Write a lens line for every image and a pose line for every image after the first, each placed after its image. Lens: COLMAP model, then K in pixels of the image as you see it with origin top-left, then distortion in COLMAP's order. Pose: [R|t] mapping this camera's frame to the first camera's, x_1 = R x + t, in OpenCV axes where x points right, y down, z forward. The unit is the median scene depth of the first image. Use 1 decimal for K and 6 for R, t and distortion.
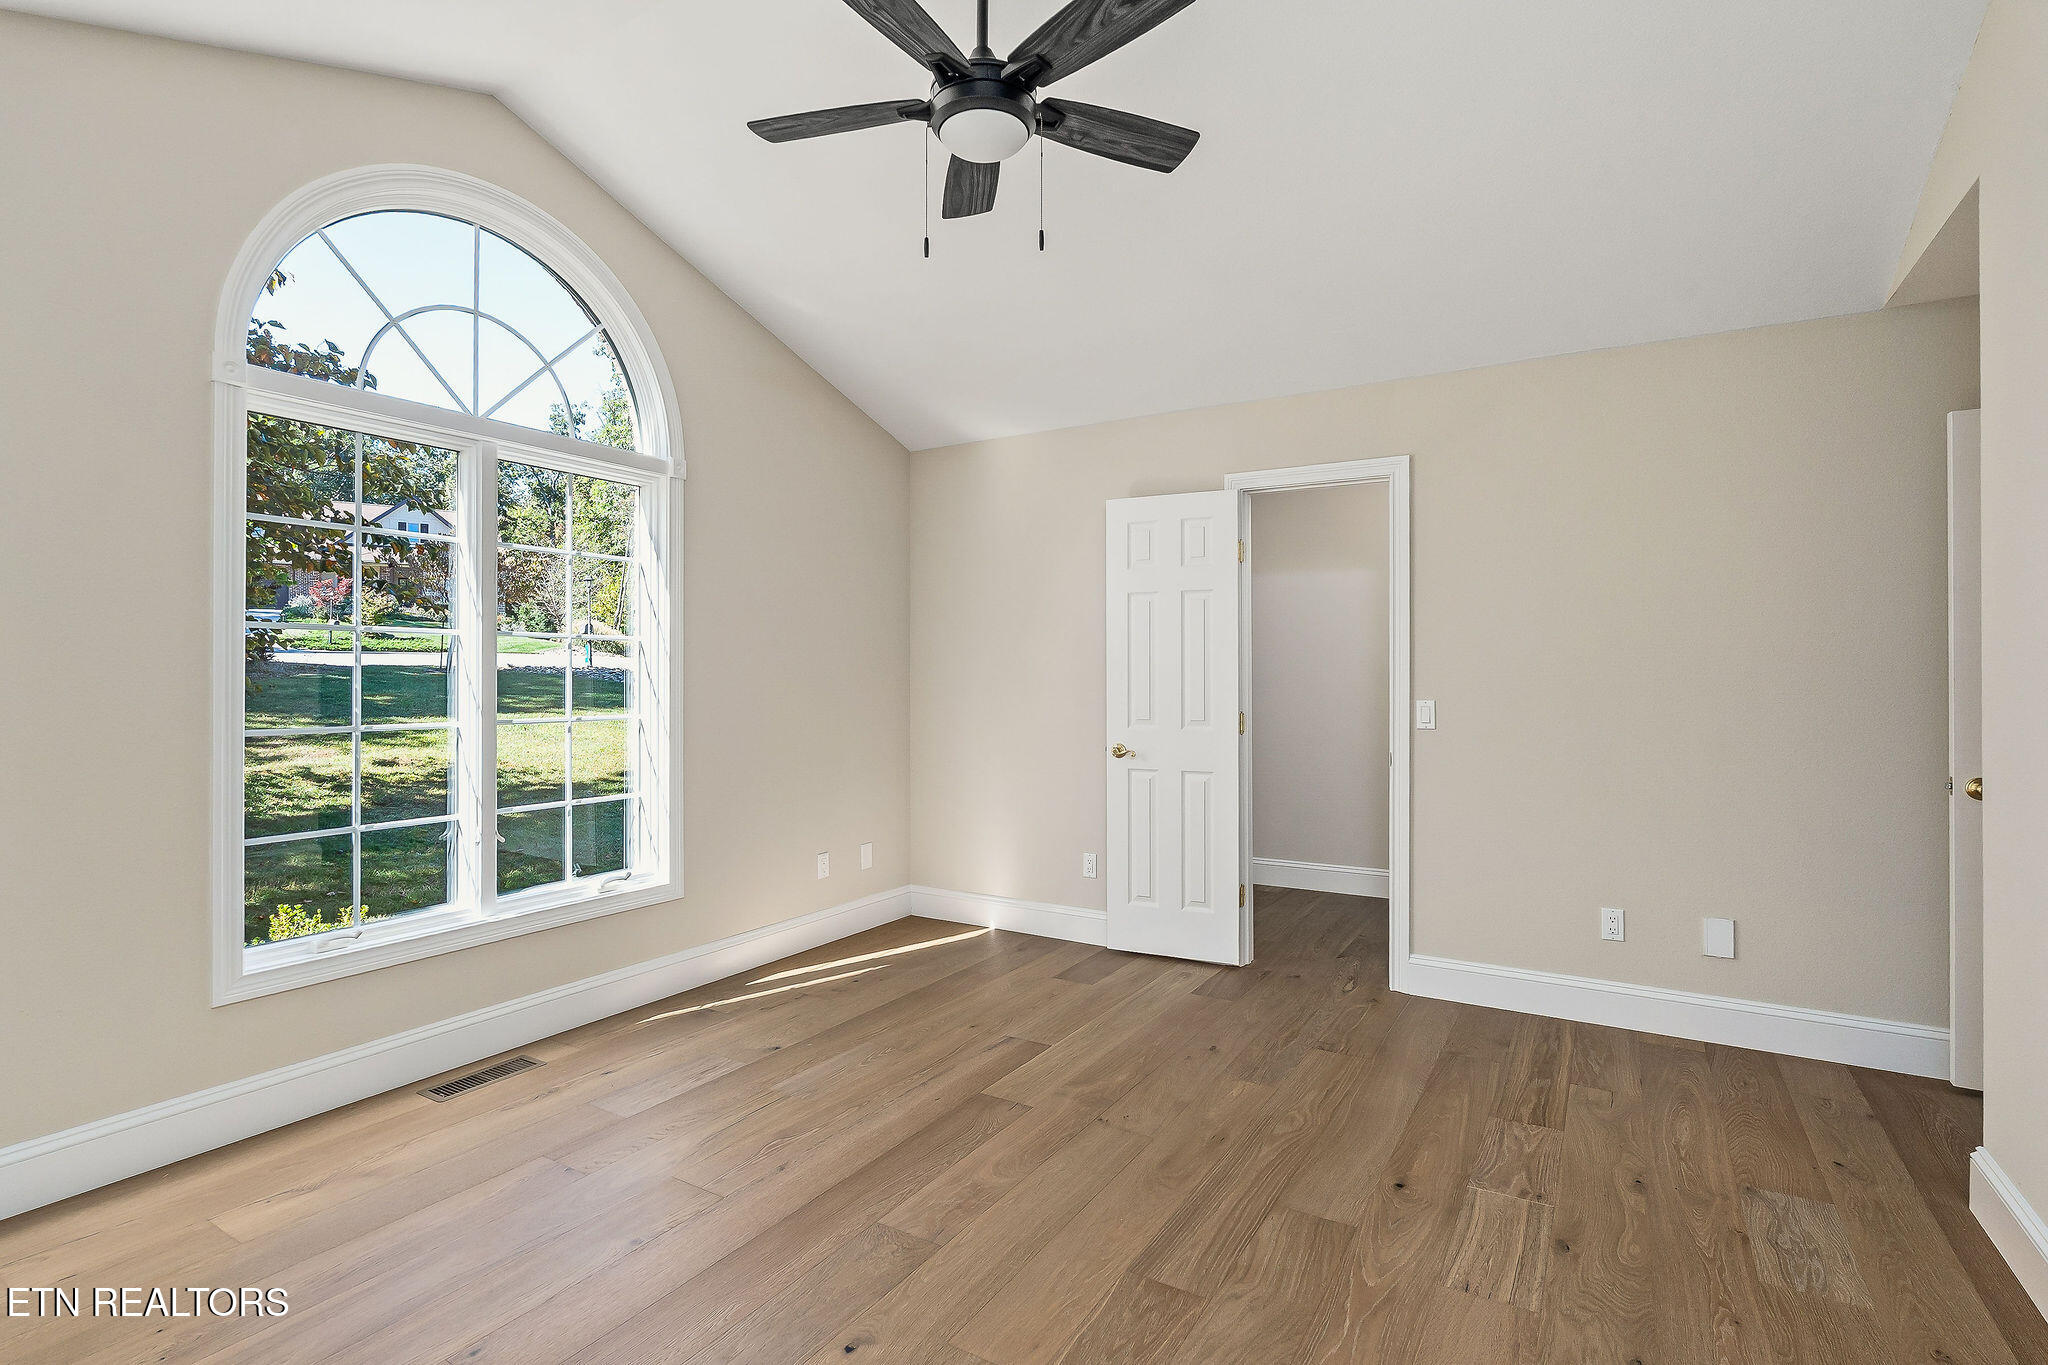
lens RADIAL K [[988.6, 0, 1023.0], [0, 988.6, 675.2], [0, 0, 1]] dist [-0.005203, -0.000551]
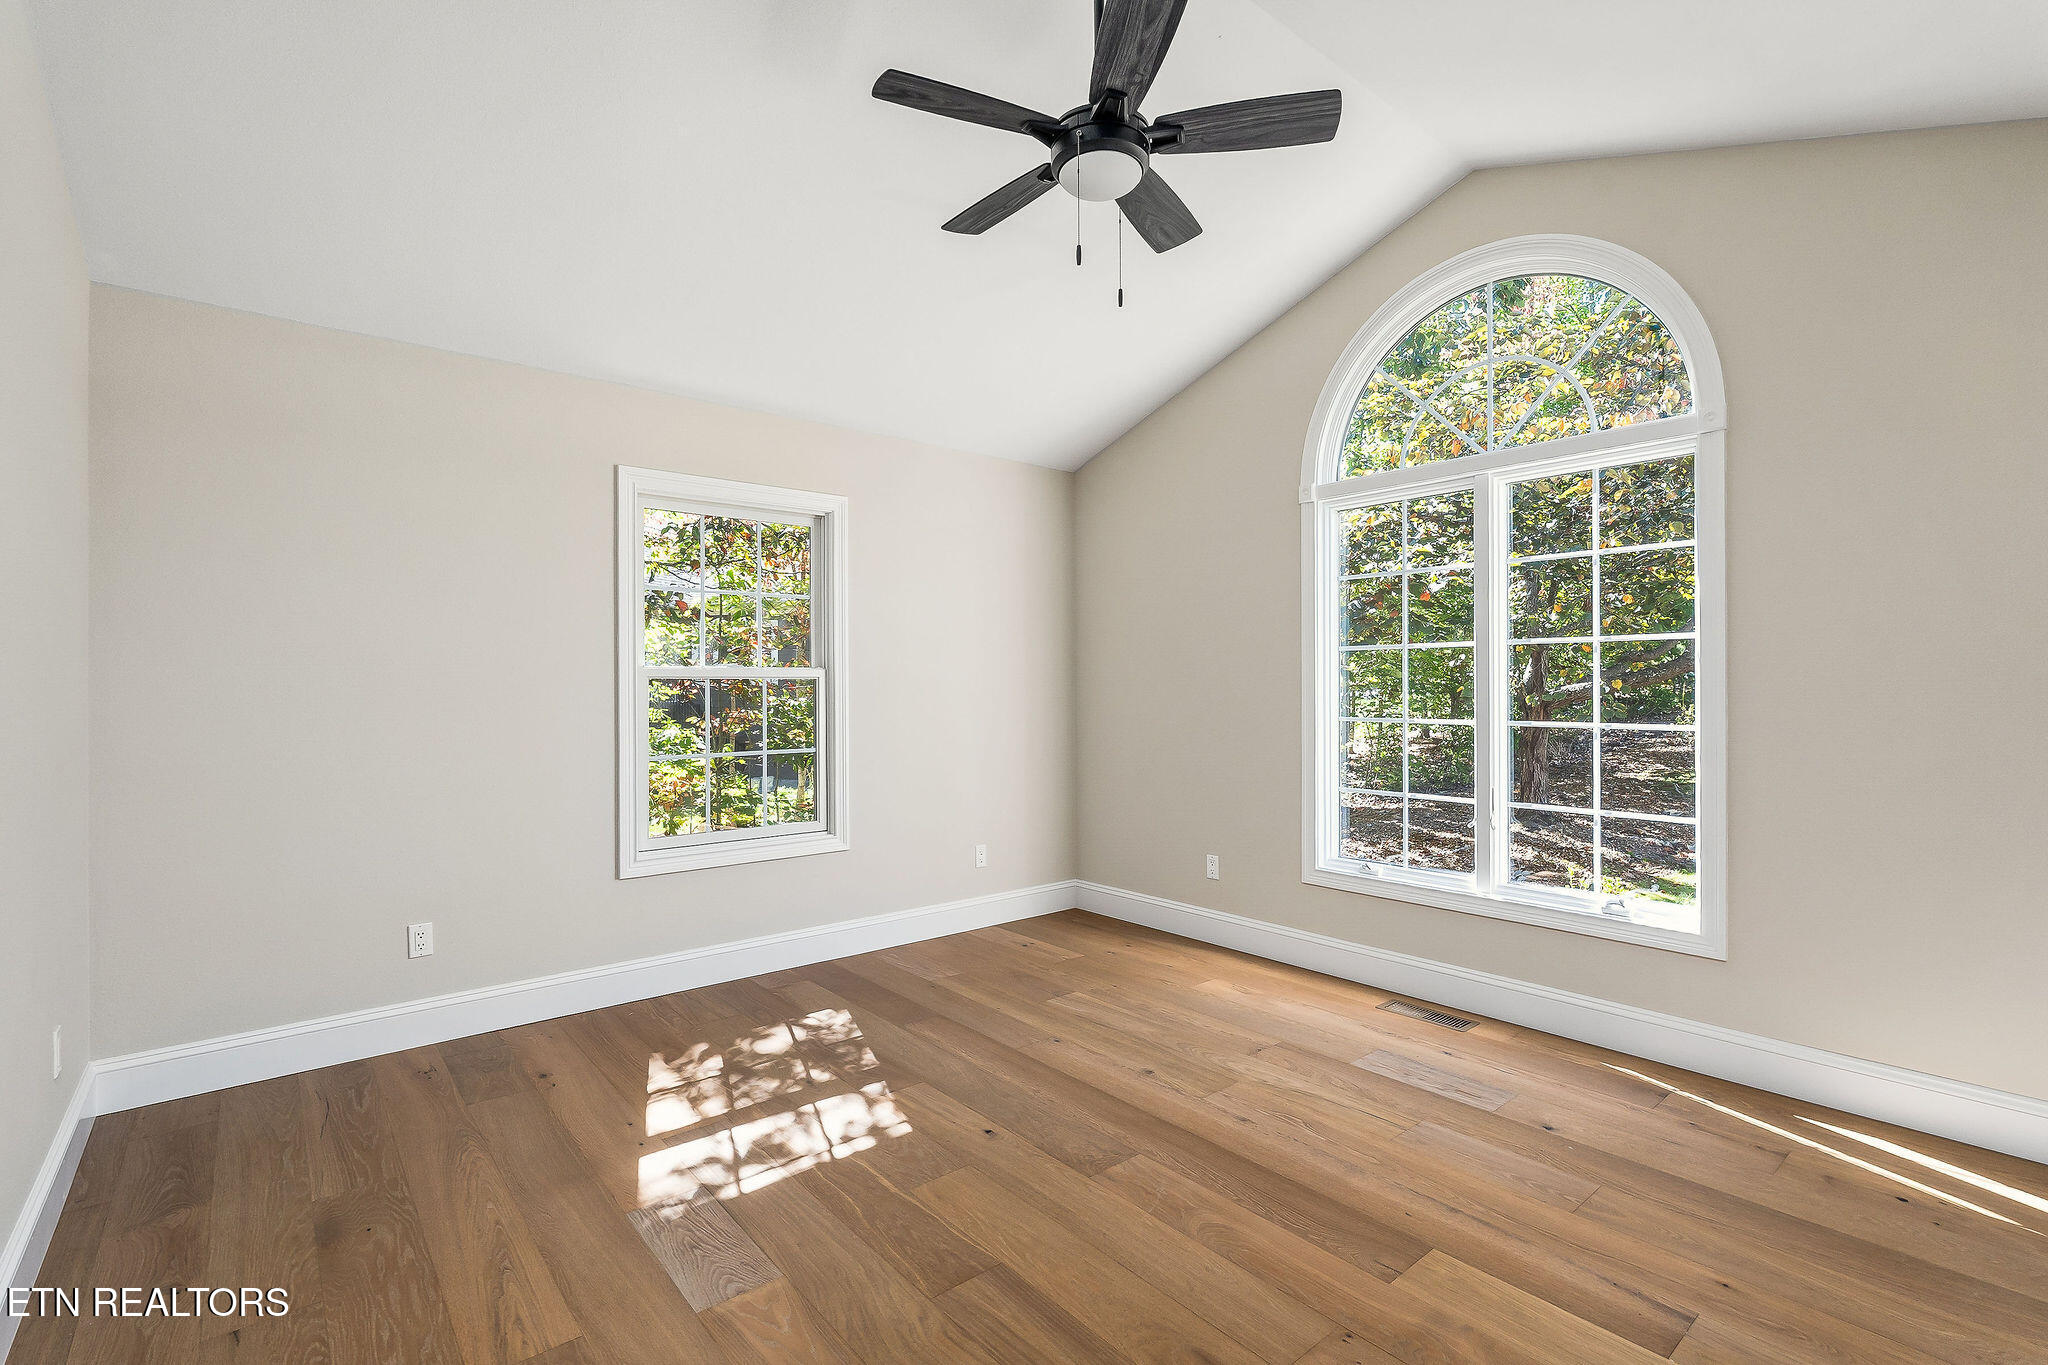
lens RADIAL K [[916.2, 0, 1016.2], [0, 916.2, 688.0], [0, 0, 1]] dist [0.002052, 0.000269]
pose [[-0.325019, 0.009465, -0.945660, 0.682703], [0.009773, 0.999930, 0.006649, -0.003218], [0.945657, -0.007080, -0.325089, 0.906821]]
